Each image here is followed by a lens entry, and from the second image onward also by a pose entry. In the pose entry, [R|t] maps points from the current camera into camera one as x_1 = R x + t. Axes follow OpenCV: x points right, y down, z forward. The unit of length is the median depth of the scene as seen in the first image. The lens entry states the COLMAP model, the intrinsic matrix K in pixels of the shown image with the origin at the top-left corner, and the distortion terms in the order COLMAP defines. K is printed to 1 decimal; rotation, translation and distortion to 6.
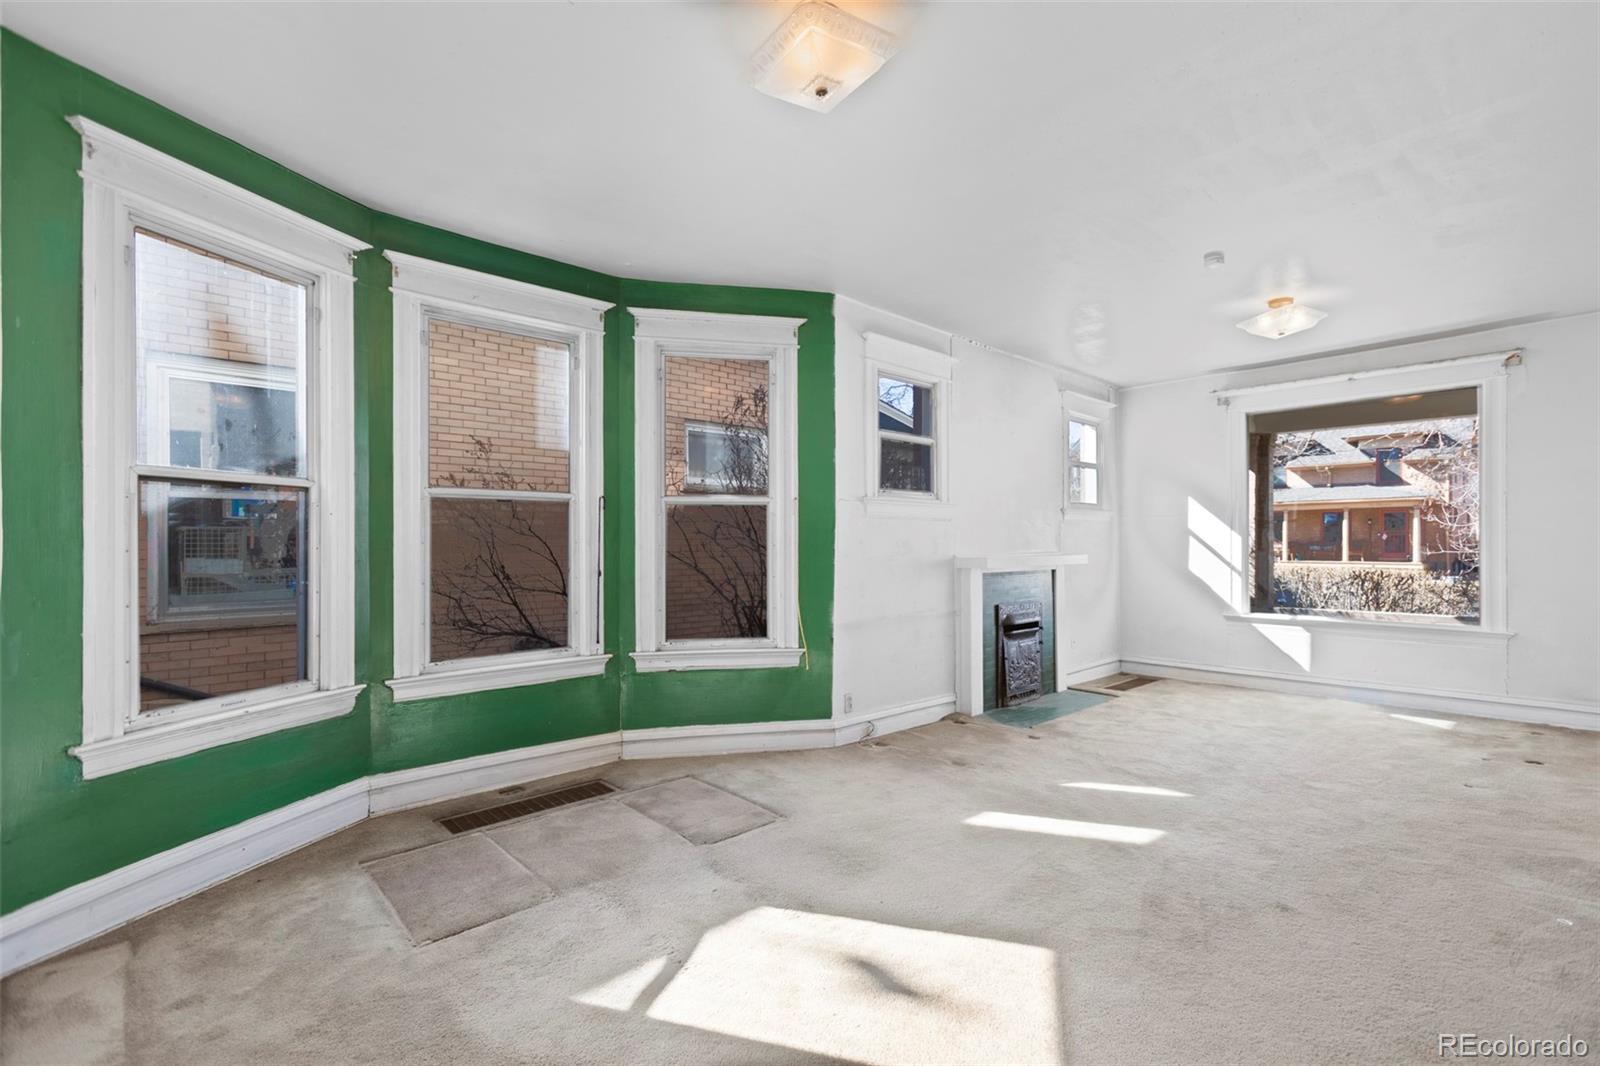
lens RADIAL K [[719.7, 0, 803.7], [0, 719.7, 543.8], [0, 0, 1]] dist [-0.016209, 0.005413]
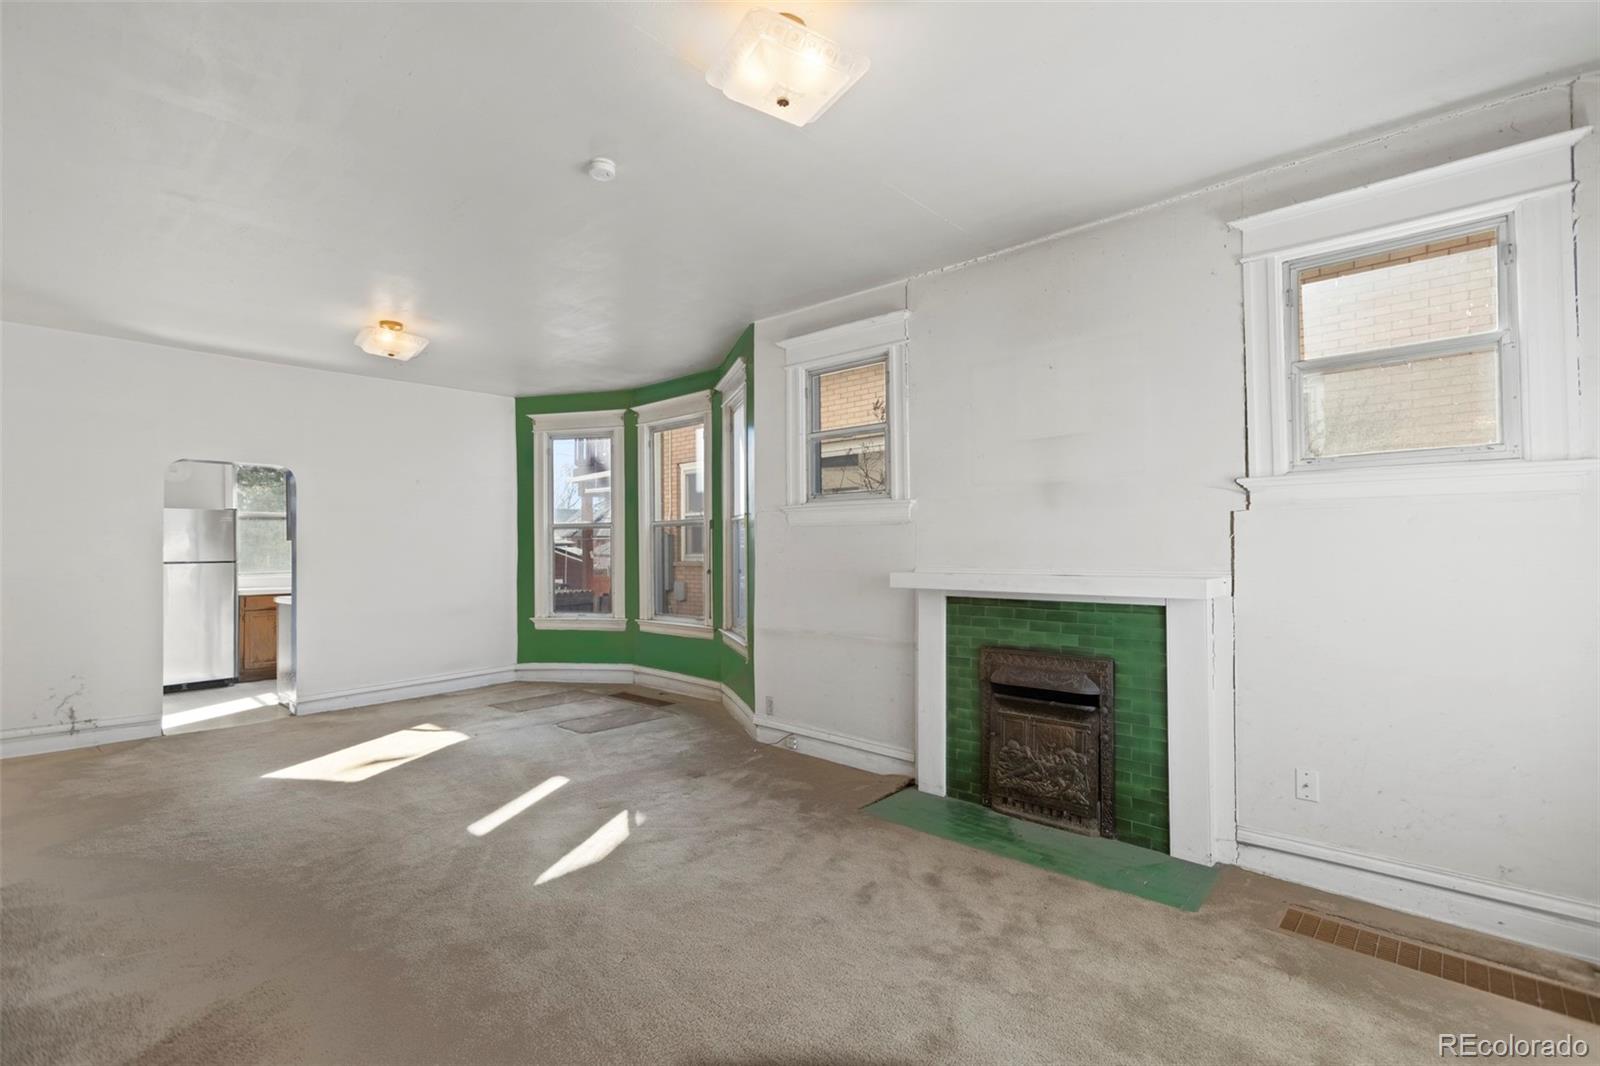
lens RADIAL K [[719.7, 0, 802.7], [0, 719.7, 540.3], [0, 0, 1]] dist [-0.016209, 0.005413]
pose [[0.099914, -0.008457, -0.994960, 1.140024], [0.004333, 0.999958, -0.008064, -0.010107], [0.994987, -0.003505, 0.099946, 0.972924]]
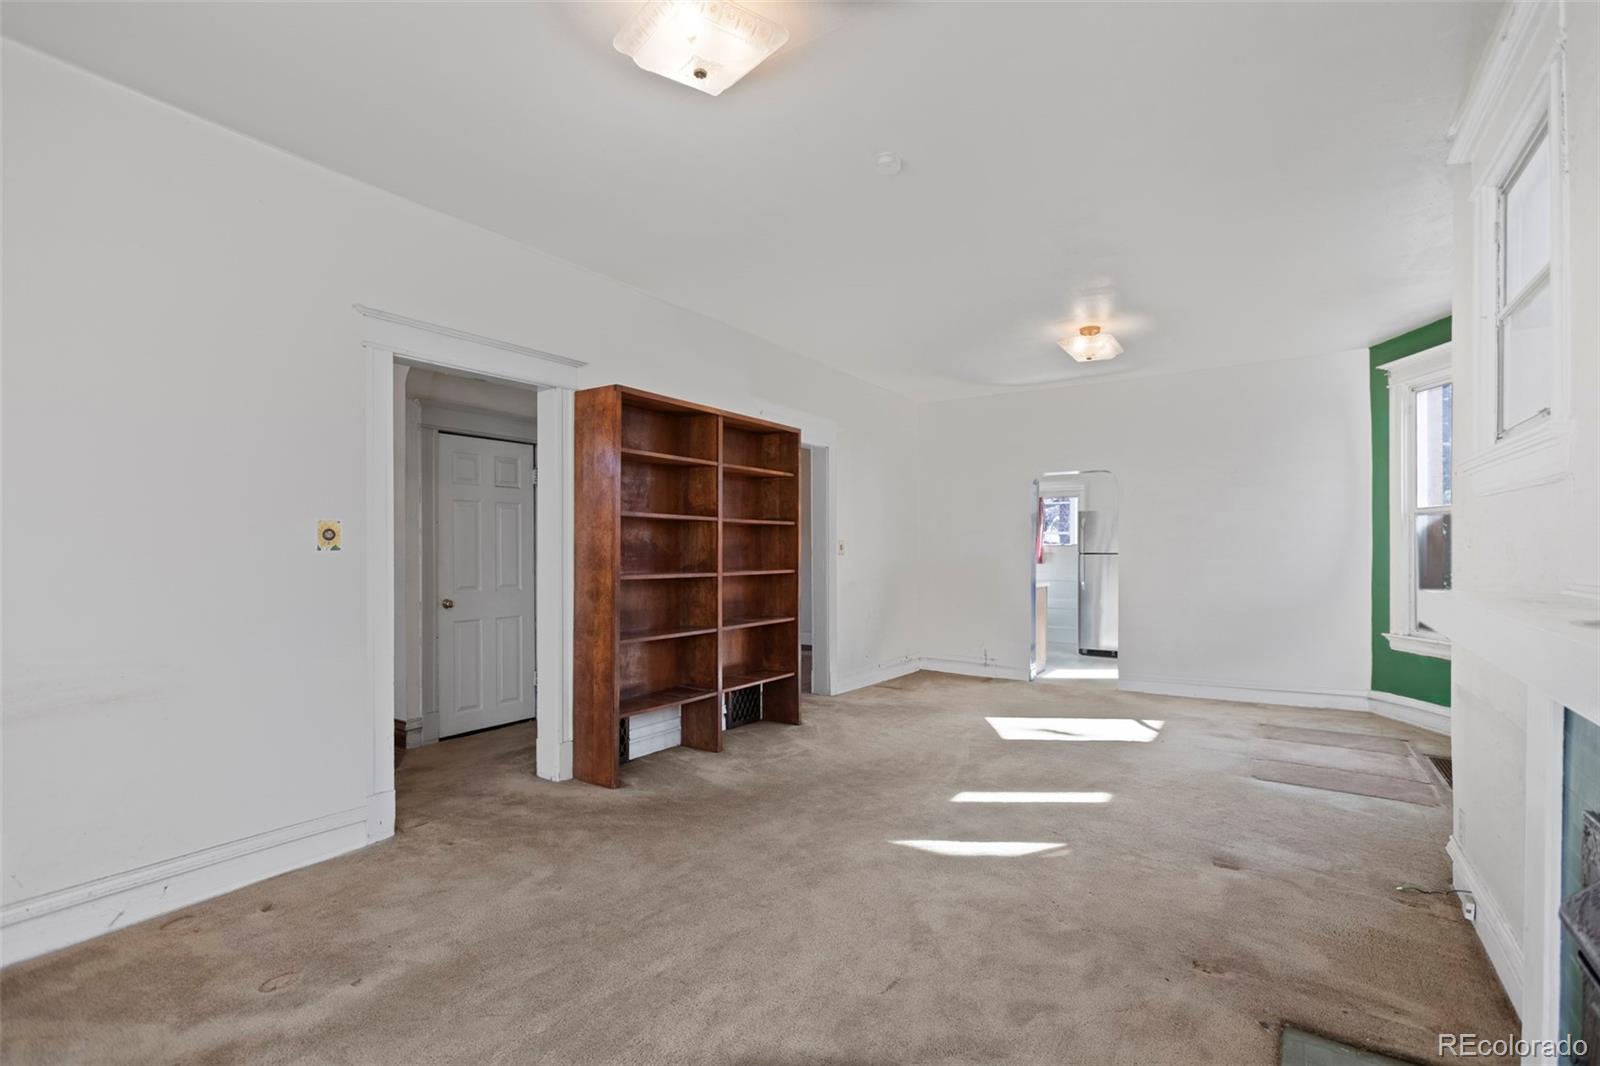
lens RADIAL K [[719.7, 0, 814.3], [0, 719.7, 543.1], [0, 0, 1]] dist [-0.016209, 0.005413]
pose [[-0.970366, 0.003153, -0.241619, 0.707698], [0.004496, 0.999977, -0.005010, -0.003554], [0.241597, -0.005948, -0.970358, 1.476100]]
